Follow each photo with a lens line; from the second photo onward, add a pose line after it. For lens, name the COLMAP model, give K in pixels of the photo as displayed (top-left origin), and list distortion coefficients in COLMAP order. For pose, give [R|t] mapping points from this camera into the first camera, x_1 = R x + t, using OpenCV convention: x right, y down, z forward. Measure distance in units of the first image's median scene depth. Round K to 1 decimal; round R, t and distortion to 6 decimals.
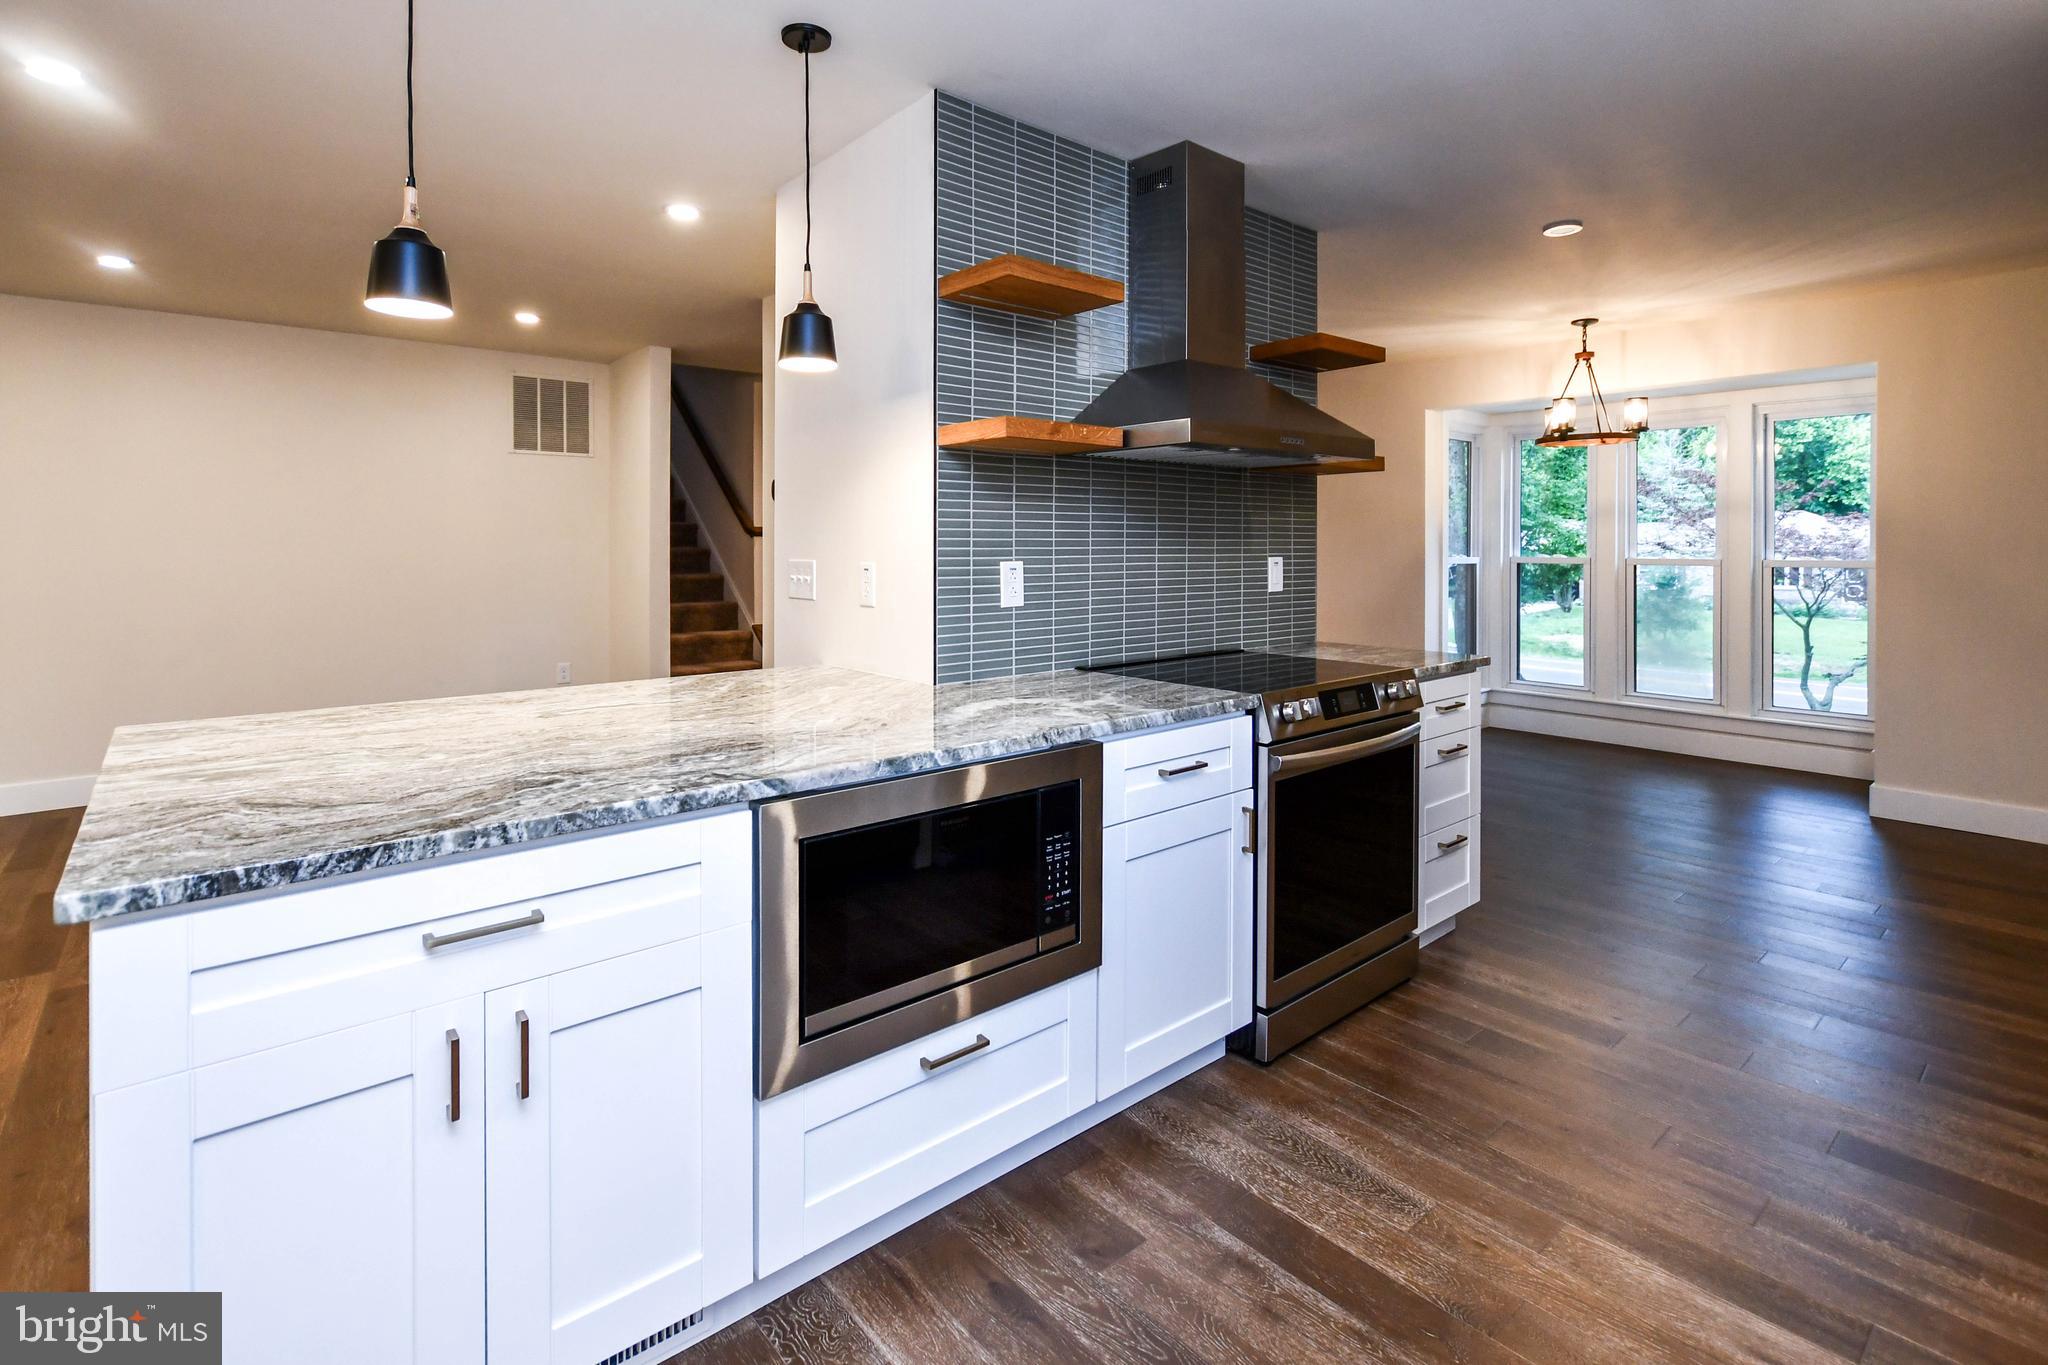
lens RADIAL K [[964.5, 0, 1009.4], [0, 964.5, 552.7], [0, 0, 1]] dist [0.000154, 0.000206]
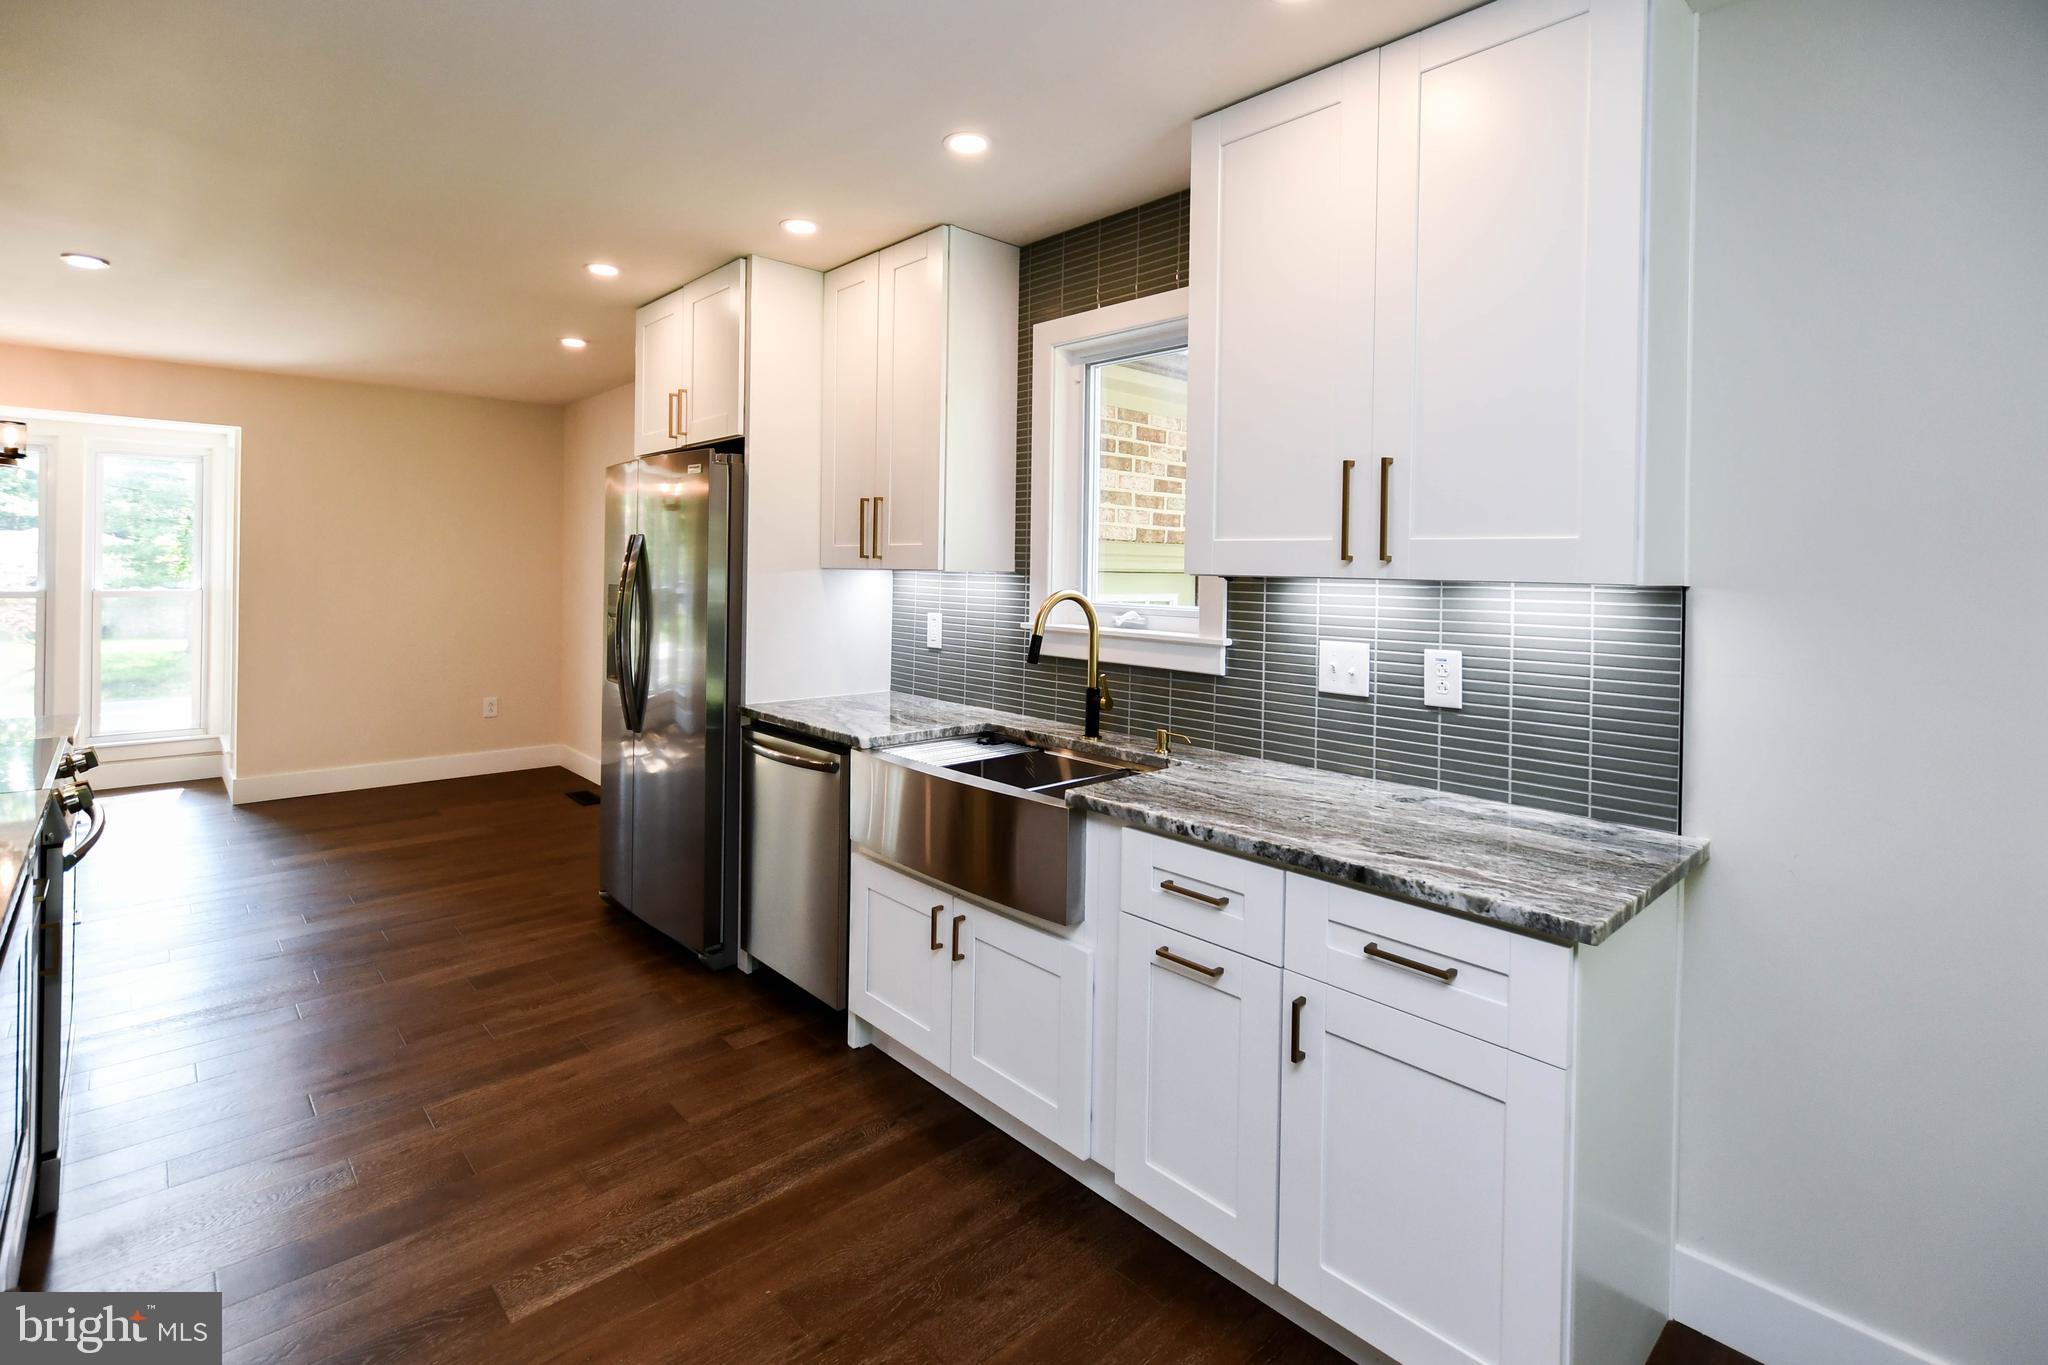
lens RADIAL K [[942.1, 0, 990.1], [0, 942.1, 565.3], [0, 0, 1]] dist [-0.004670, -0.000504]
pose [[-0.033517, 0.004258, 0.999429, -0.559400], [-0.005010, 0.999978, -0.004429, -0.046234], [-0.999426, -0.005155, -0.033495, 0.184362]]
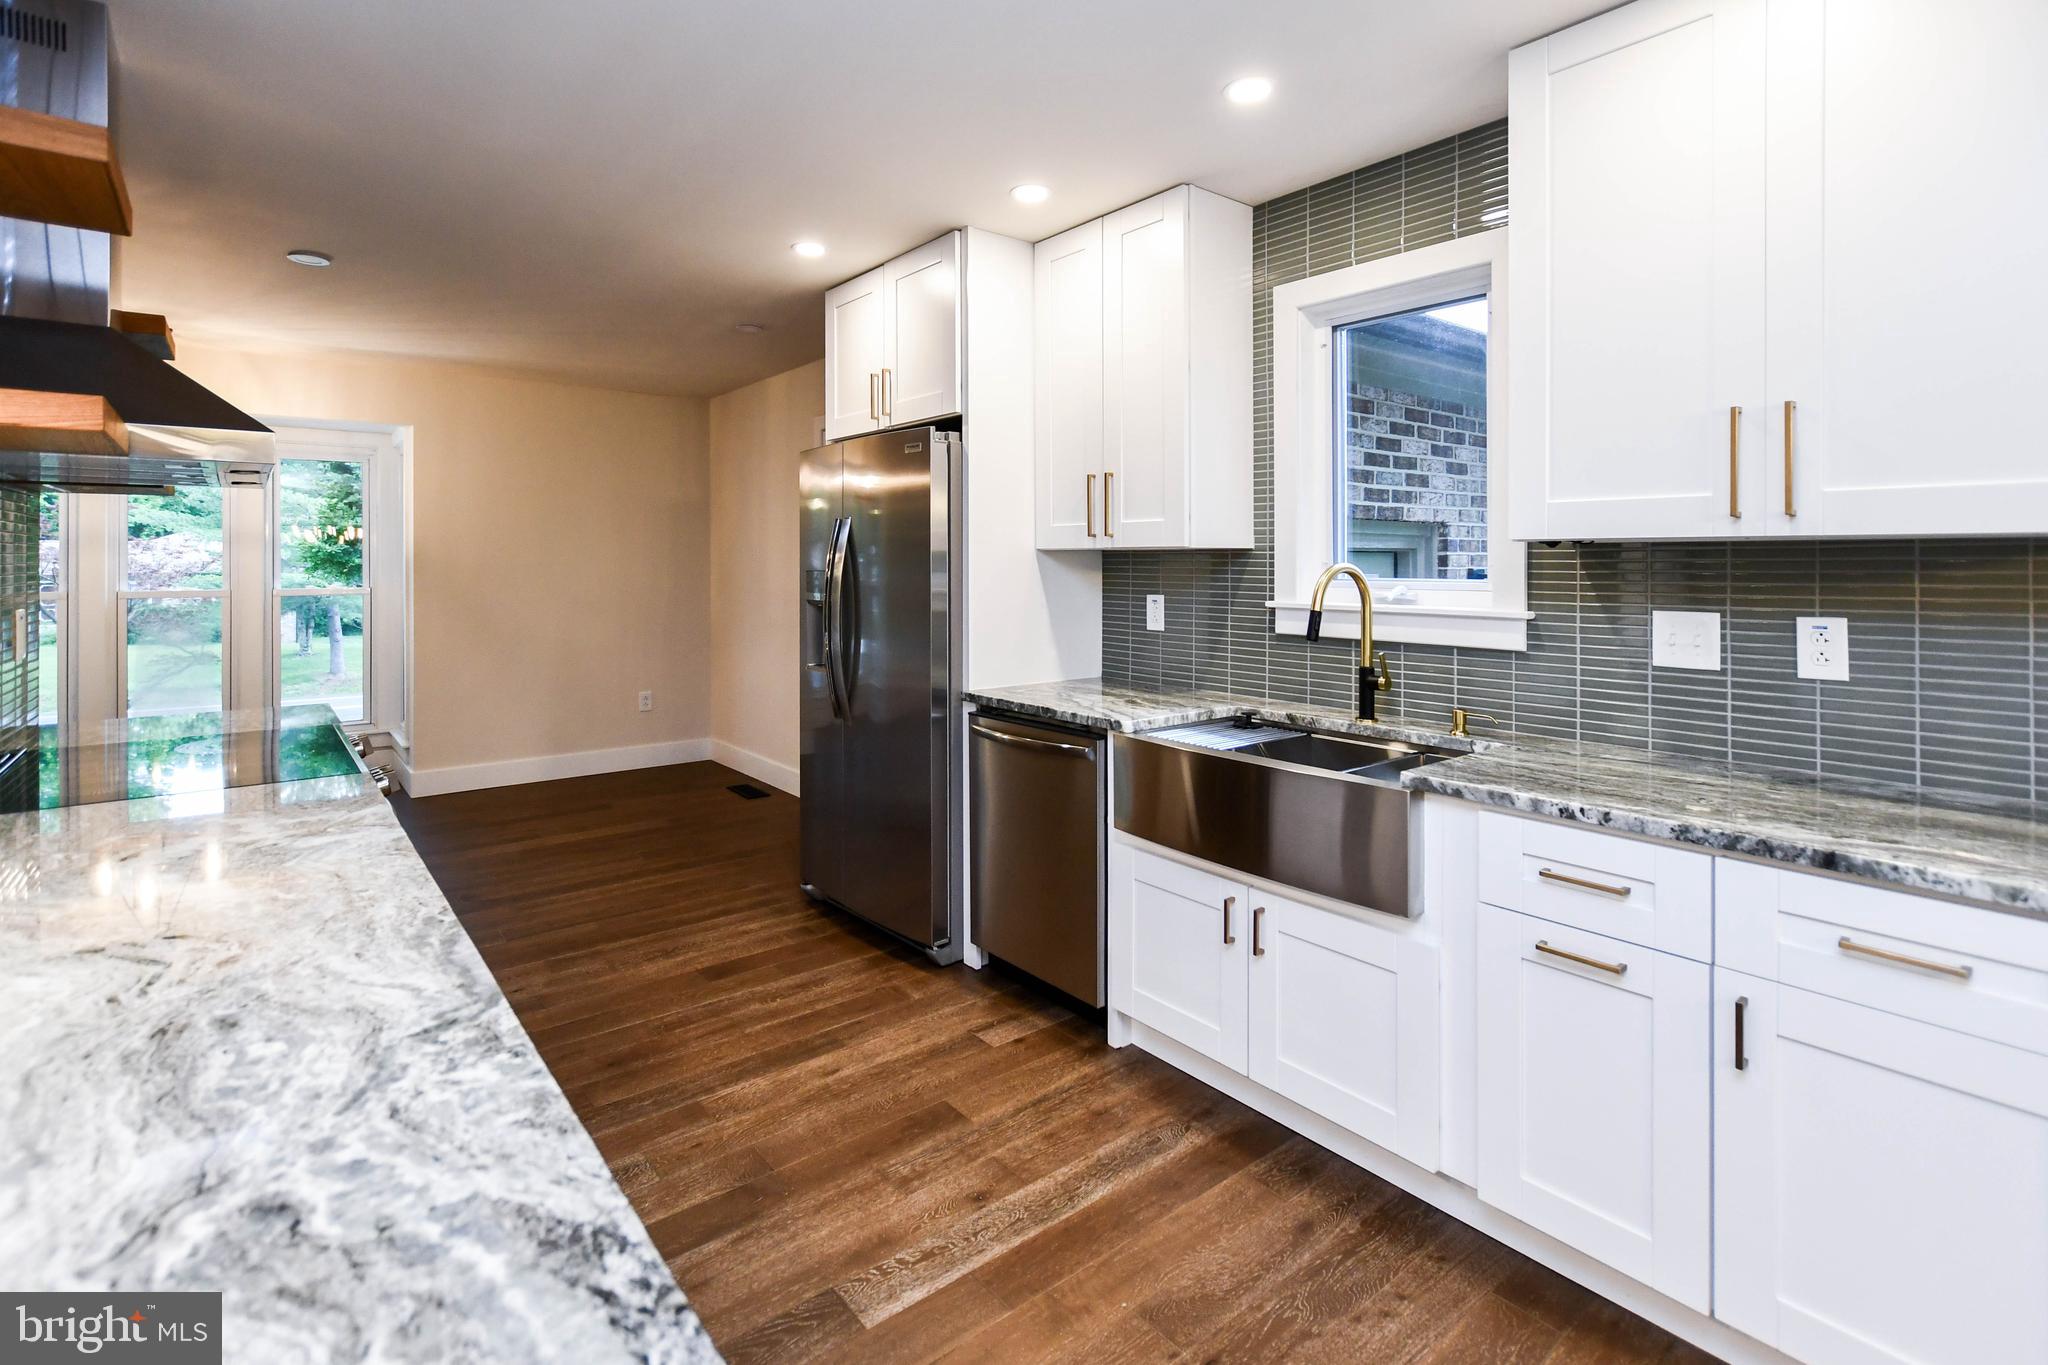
lens RADIAL K [[958.7, 0, 1002.0], [0, 958.7, 556.8], [0, 0, 1]] dist [-0.000743, -0.000627]
pose [[0.035310, 0.007586, 0.999348, -0.530096], [0.011638, 0.999900, -0.008002, -0.026616], [-0.999309, 0.011913, 0.035218, 0.383485]]
